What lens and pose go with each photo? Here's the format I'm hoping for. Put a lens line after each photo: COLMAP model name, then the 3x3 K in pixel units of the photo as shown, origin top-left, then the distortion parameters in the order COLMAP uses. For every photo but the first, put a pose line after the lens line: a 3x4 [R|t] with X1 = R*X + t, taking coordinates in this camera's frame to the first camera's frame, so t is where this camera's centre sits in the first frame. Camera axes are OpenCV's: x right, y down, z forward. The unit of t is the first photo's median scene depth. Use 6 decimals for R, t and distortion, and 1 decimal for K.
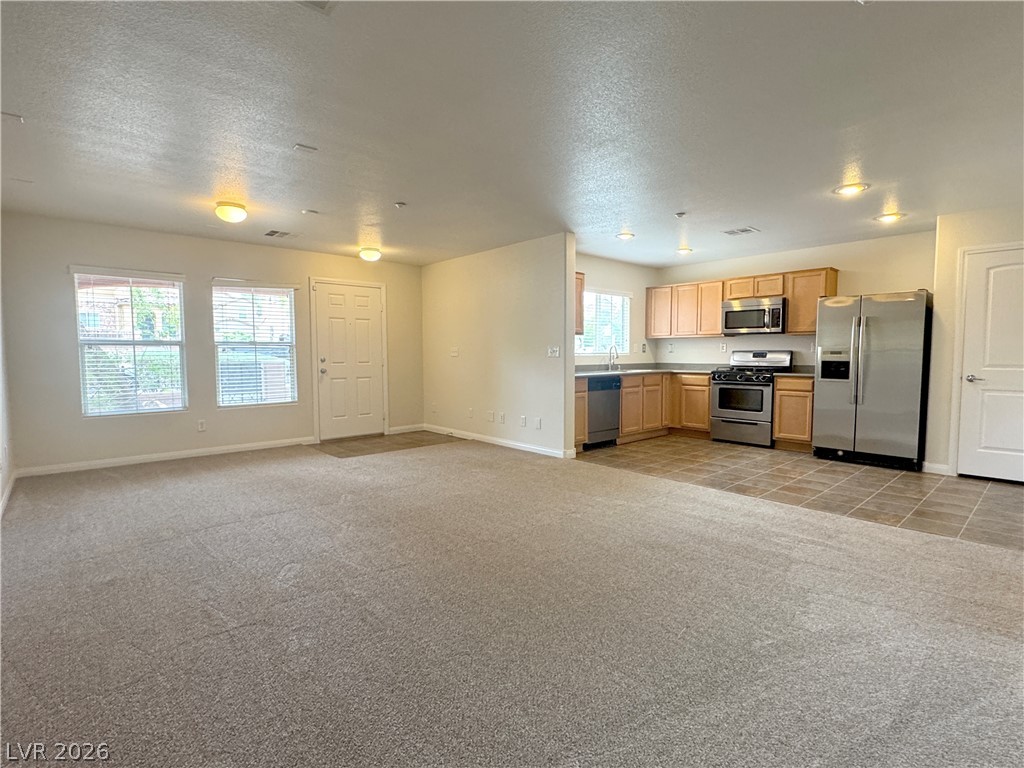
lens RADIAL K [[503.8, 0, 509.2], [0, 503.8, 385.5], [0, 0, 1]] dist [-0.005434, 0.001641]
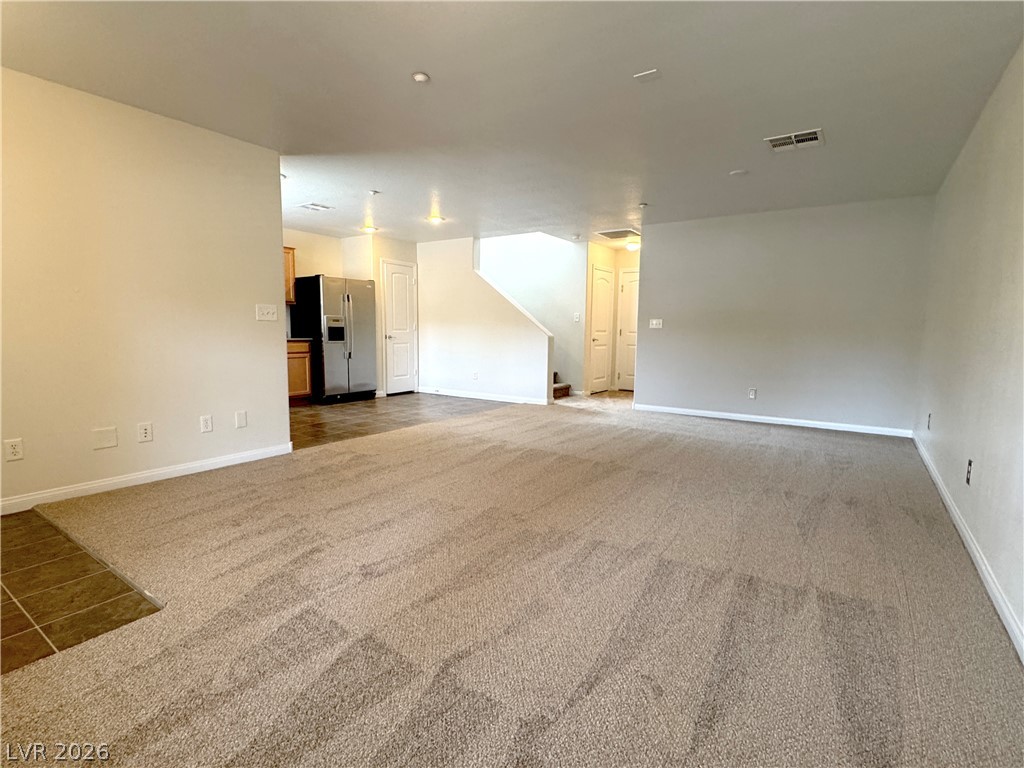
lens RADIAL K [[503.8, 0, 510.8], [0, 503.8, 385.1], [0, 0, 1]] dist [-0.005434, 0.001641]
pose [[-0.238955, -0.106145, 0.965212, -0.643071], [0.054472, 0.990977, 0.122464, -0.030056], [-0.969502, 0.081840, -0.231017, 0.764711]]
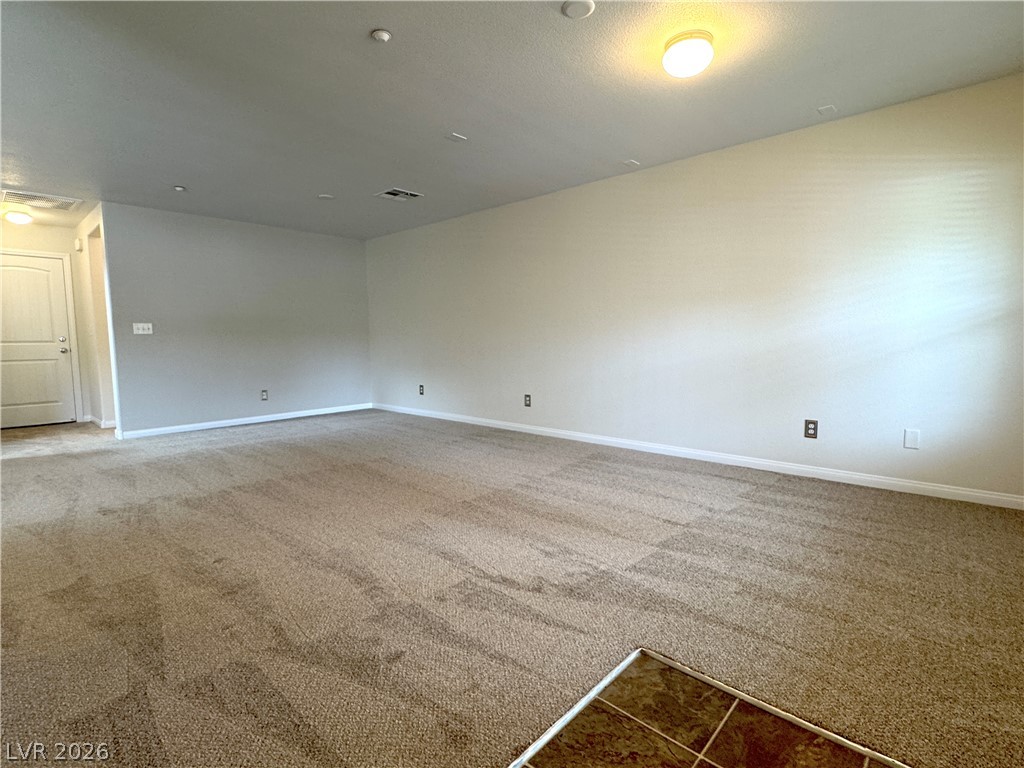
lens RADIAL K [[503.8, 0, 517.6], [0, 503.8, 378.3], [0, 0, 1]] dist [-0.005434, 0.001641]
pose [[-0.993999, 0.026995, -0.106004, -0.254955], [0.010894, 0.988683, 0.149621, -0.047932], [0.108843, 0.147569, -0.983045, 1.112400]]
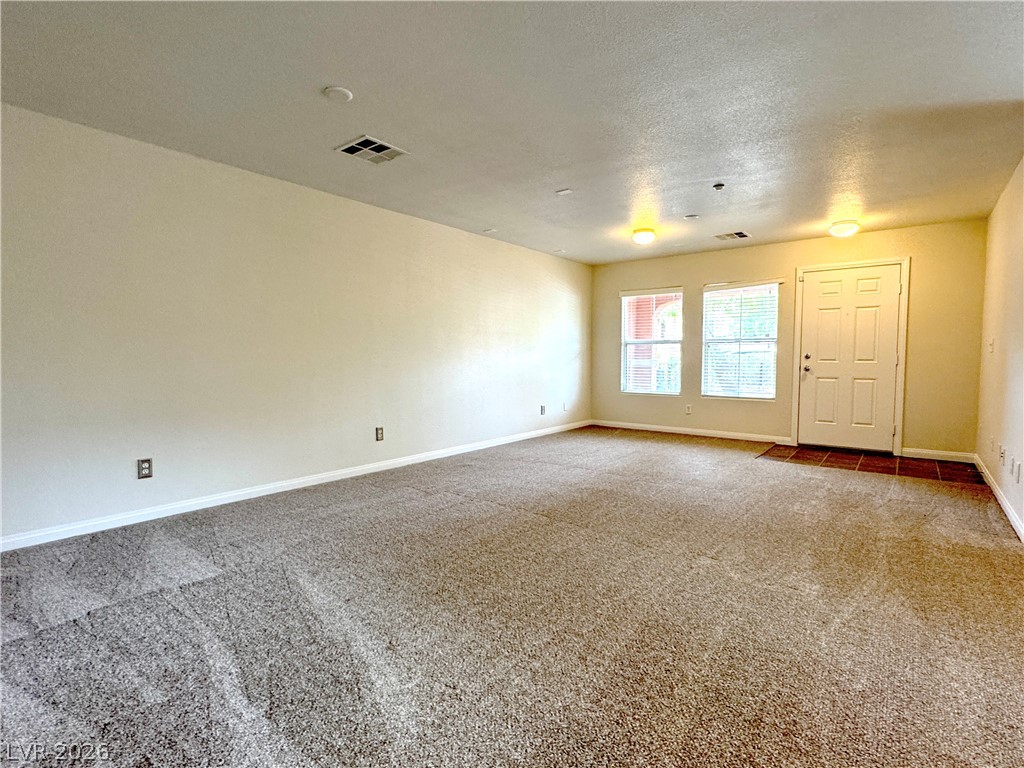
lens RADIAL K [[503.8, 0, 512.6], [0, 503.8, 381.9], [0, 0, 1]] dist [-0.005434, 0.001641]
pose [[0.167039, 0.061349, -0.984040, 0.474008], [-0.057832, 0.996953, 0.052337, -0.023545], [0.984253, 0.048167, 0.170078, 0.348922]]
